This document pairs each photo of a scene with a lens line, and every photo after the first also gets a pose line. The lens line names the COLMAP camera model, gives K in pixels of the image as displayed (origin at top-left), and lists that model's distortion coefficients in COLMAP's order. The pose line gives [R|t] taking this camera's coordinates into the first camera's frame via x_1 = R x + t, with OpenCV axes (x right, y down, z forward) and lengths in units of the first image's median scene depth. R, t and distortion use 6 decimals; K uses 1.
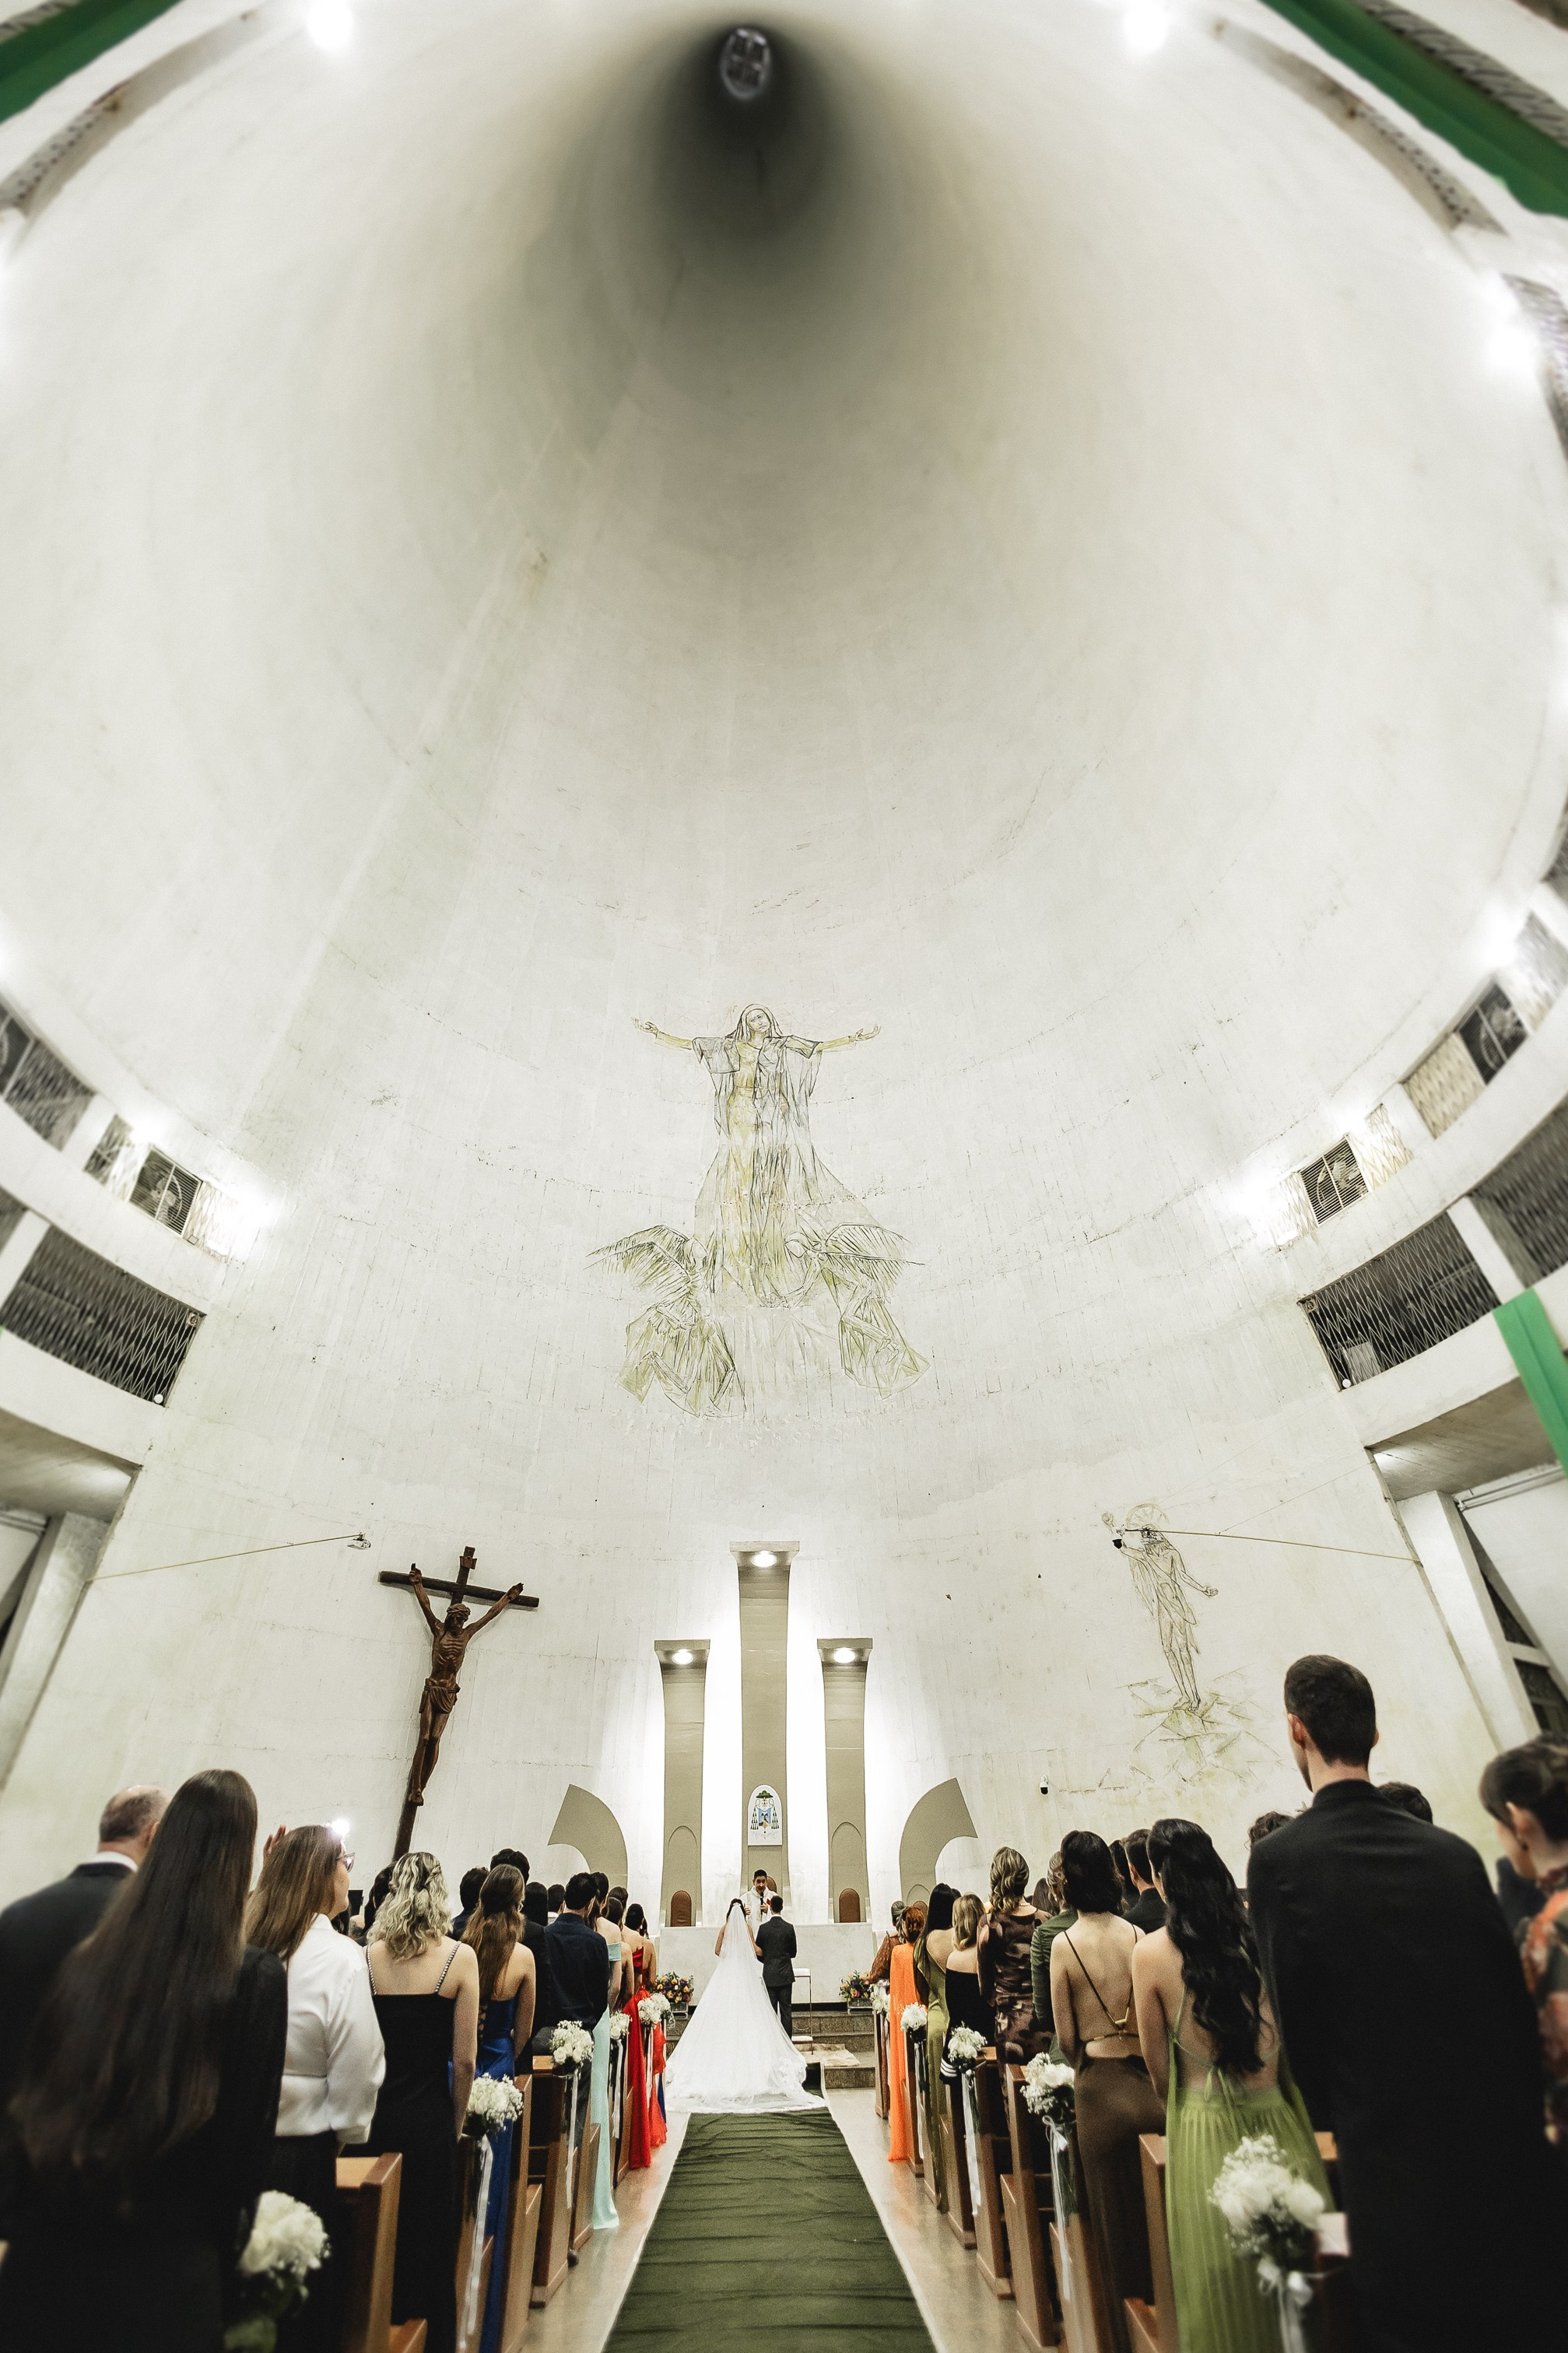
lens RADIAL K [[1069.4, 0, 782.9], [0, 1069.4, 1193.6], [0, 0, 1]] dist [0.000292, -0.000472]
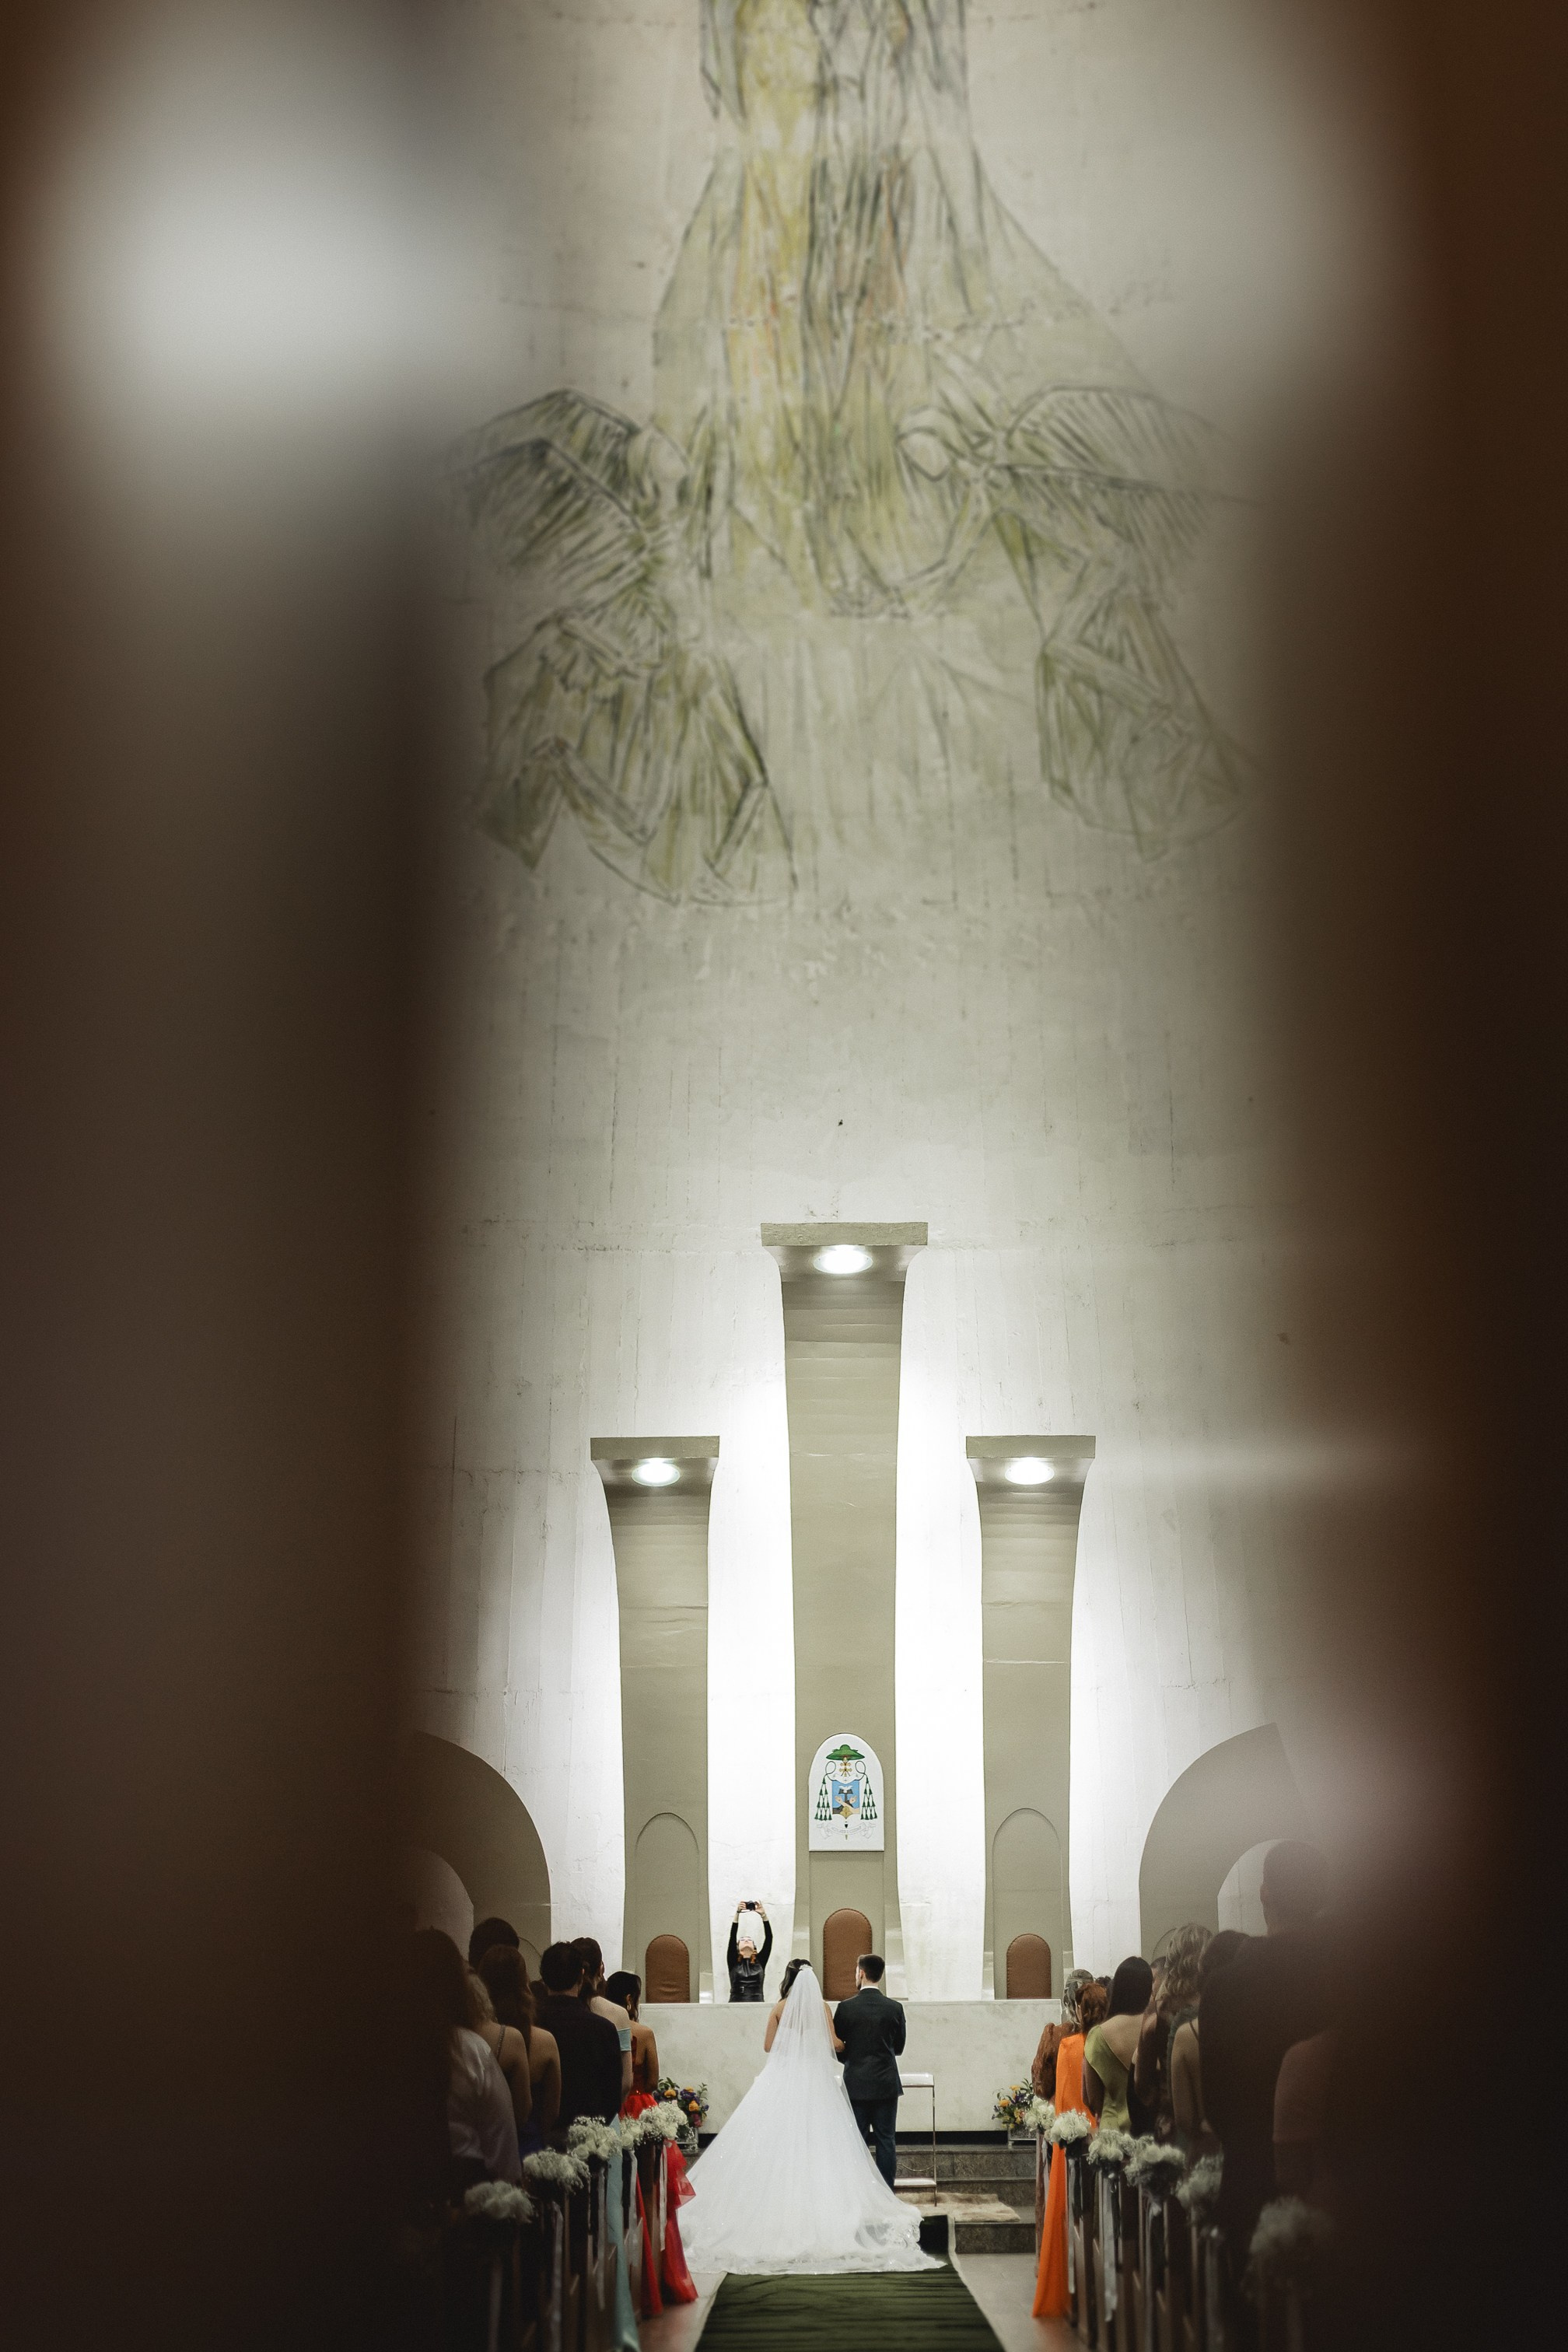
lens RADIAL K [[3297.2, 0, 786.3], [0, 3297.2, 1173.2], [0, 0, 1]] dist [-0.015484, 0.000000]
pose [[0.999437, 0.003940, -0.033306, 0.002864], [0.007913, 0.937338, 0.348330, -0.136754], [0.032591, -0.348398, 0.936780, -0.195570]]
